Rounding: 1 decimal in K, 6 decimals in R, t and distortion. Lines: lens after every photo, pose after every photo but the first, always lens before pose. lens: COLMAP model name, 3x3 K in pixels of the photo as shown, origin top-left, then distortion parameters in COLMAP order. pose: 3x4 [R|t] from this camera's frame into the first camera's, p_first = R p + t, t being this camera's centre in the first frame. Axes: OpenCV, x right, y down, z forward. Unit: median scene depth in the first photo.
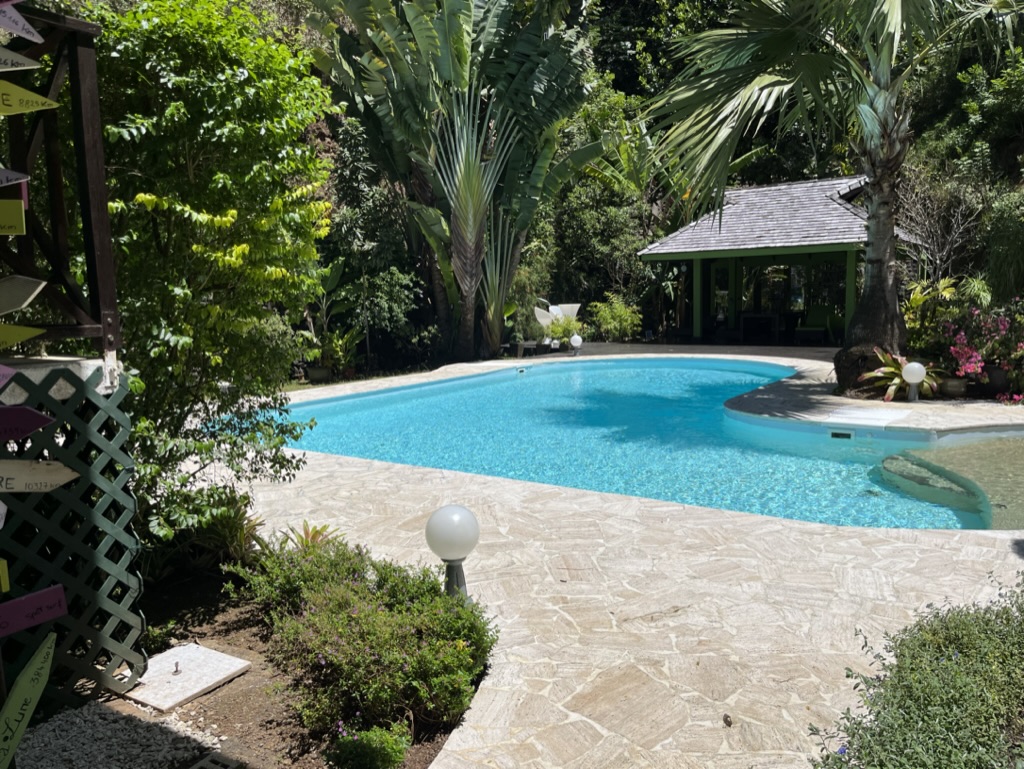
lens RADIAL K [[772.0, 0, 511.3], [0, 772.0, 383.8], [0, 0, 1]] dist [0.007254, -0.004980]
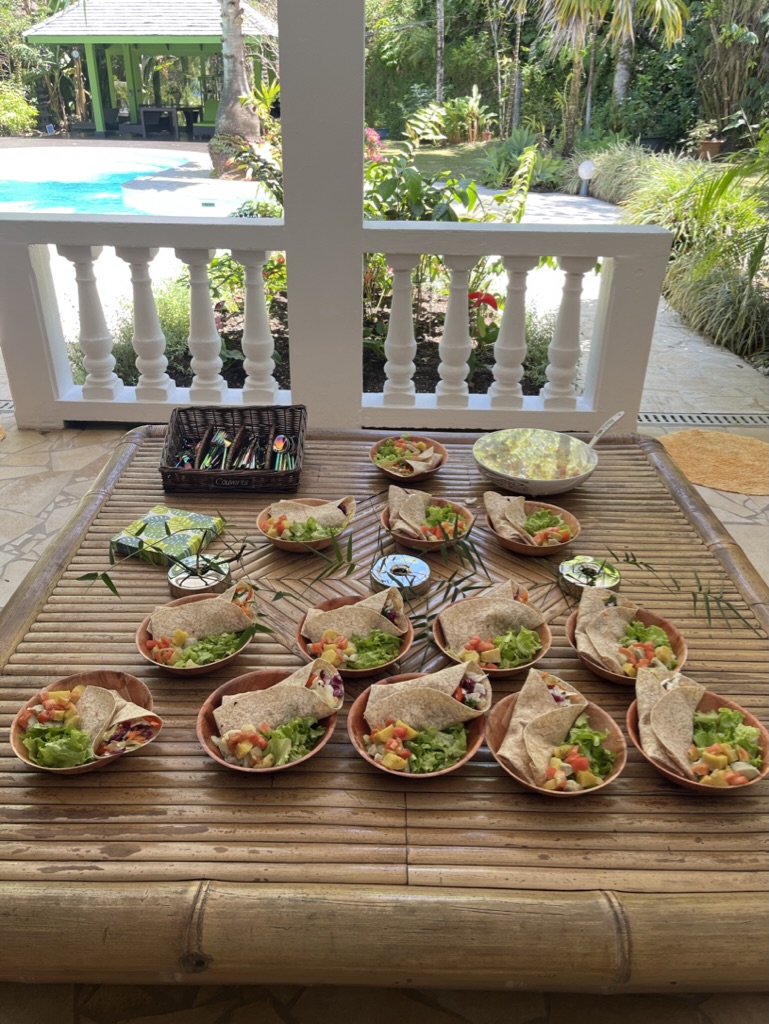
lens RADIAL K [[772.0, 0, 381.1], [0, 772.0, 514.9], [0, 0, 1]] dist [0.007254, -0.004980]
pose [[0.859802, -0.219980, 0.460814, -0.025007], [0.028745, 0.921866, 0.386440, 0.022745], [-0.509818, -0.319016, 0.798946, -0.179039]]
